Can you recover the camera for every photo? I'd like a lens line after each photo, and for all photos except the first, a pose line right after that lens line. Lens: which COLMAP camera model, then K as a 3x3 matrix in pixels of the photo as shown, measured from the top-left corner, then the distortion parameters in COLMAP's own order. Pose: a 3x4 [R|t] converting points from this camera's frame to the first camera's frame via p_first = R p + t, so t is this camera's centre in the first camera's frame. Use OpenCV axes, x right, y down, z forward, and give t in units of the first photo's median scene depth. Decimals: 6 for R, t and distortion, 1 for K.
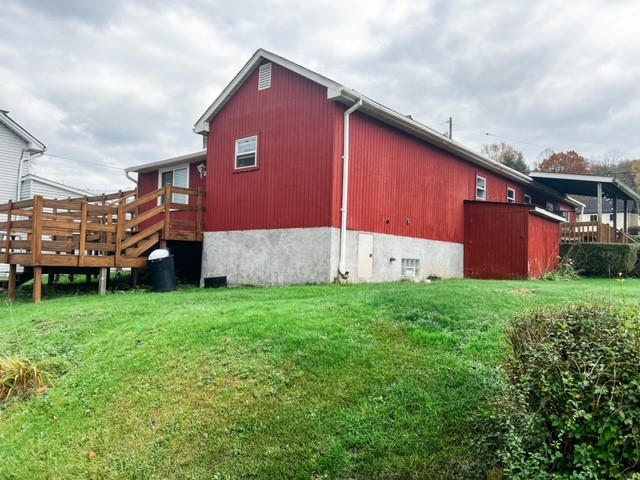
lens RADIAL K [[486.6, 0, 318.4], [0, 486.6, 243.3], [0, 0, 1]] dist [0.003719, -0.018659]
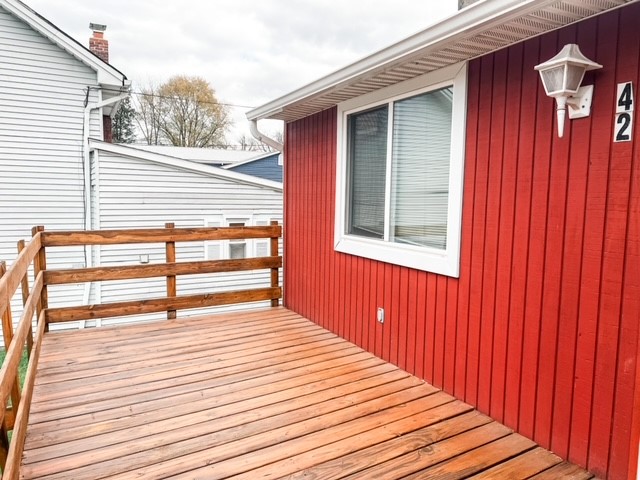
lens RADIAL K [[485.2, 0, 320.0], [0, 485.2, 241.9], [0, 0, 1]] dist [0.052691, 0.001913]
pose [[0.930017, 0.012364, -0.367307, -0.329890], [0.038597, 0.990621, 0.131073, -0.157457], [0.365483, -0.136077, 0.920818, 1.032170]]
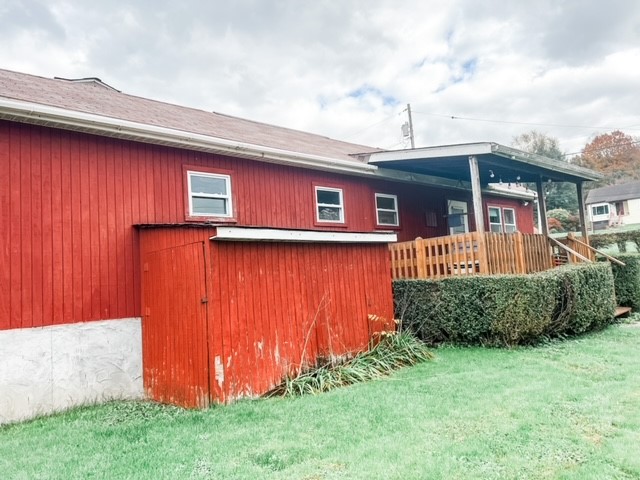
lens RADIAL K [[486.6, 0, 323.0], [0, 486.6, 242.6], [0, 0, 1]] dist [0.003719, -0.018659]
pose [[0.989225, -0.109545, -0.097131, 0.665853], [0.106030, 0.993531, -0.040663, -0.042089], [0.100957, 0.029926, 0.994441, 0.677044]]
